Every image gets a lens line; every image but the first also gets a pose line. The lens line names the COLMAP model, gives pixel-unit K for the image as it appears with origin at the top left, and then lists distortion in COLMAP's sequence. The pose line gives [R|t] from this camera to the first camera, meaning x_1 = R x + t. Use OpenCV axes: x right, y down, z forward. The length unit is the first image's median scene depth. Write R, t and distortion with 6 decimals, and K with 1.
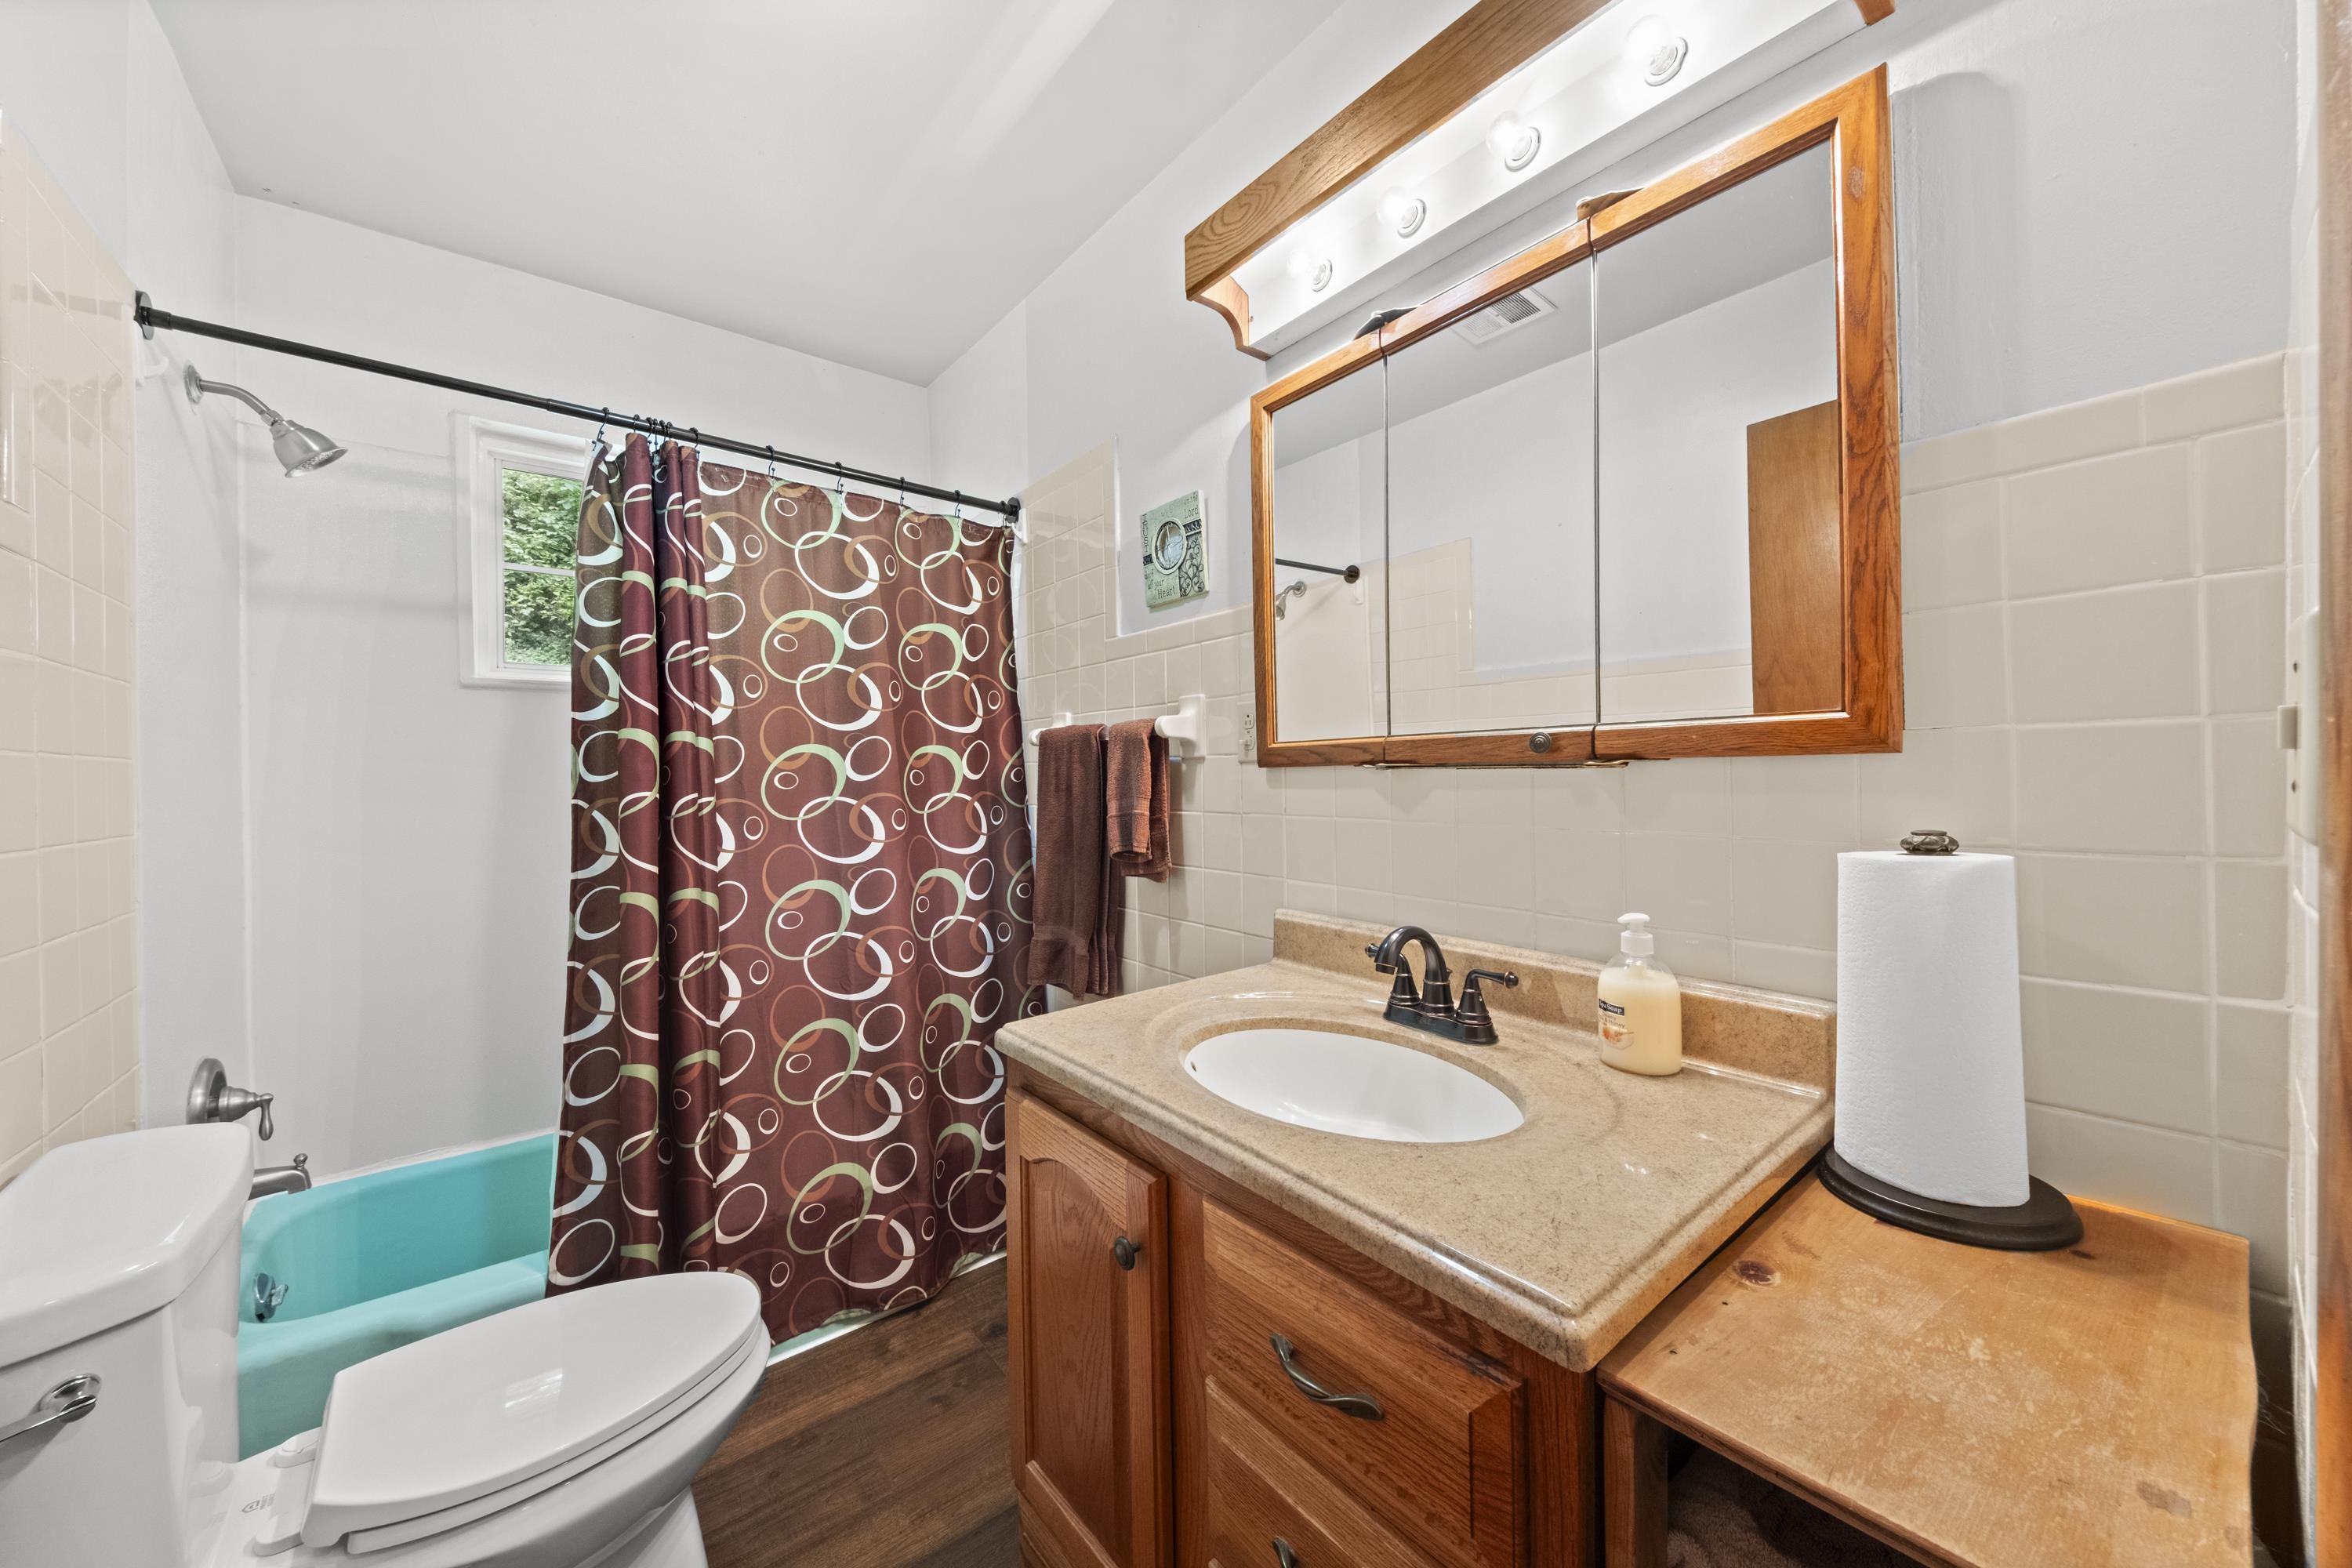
lens RADIAL K [[838.9, 0, 1166.7], [0, 838.9, 774.4], [0, 0, 1]] dist [-0.000507, -0.000084]
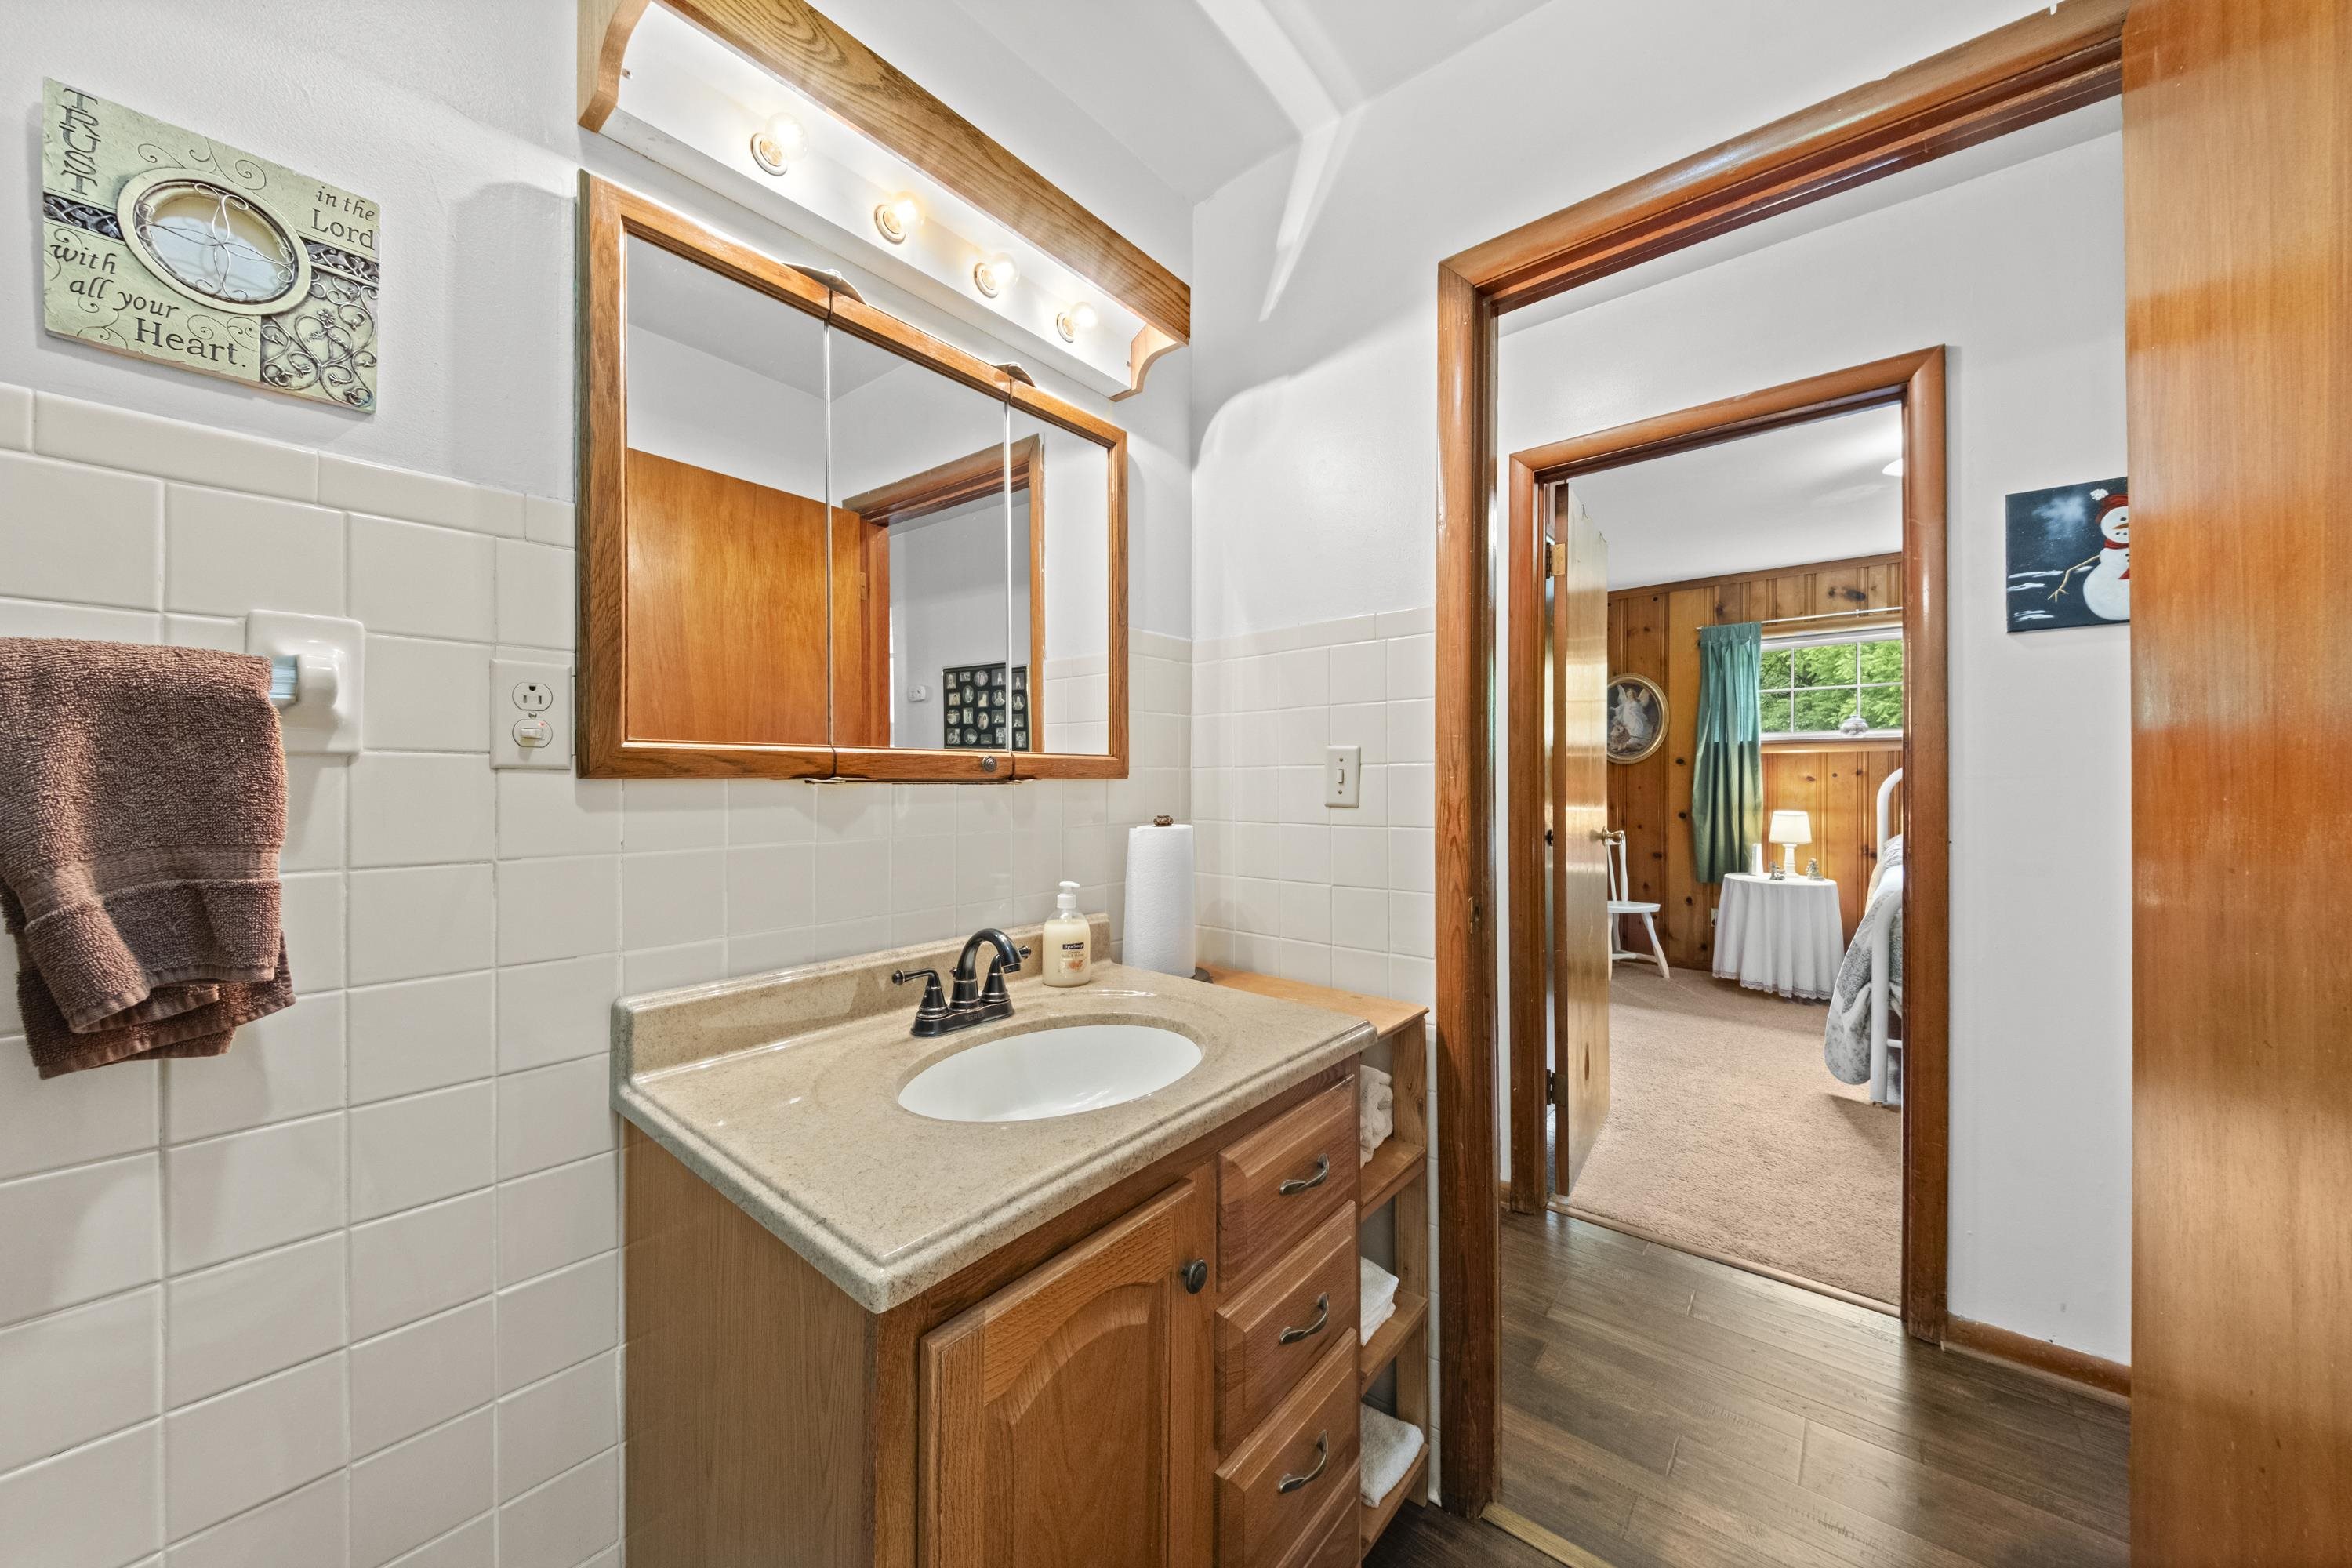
lens RADIAL K [[803.5, 0, 1176.0], [0, 803.5, 784.0], [0, 0, 1]] dist [-0.000821, -0.000091]
pose [[-0.216498, 0.020079, 0.976077, -0.711592], [0.012885, 0.999760, -0.017708, 0.015805], [-0.976198, 0.008743, -0.216704, 0.912487]]
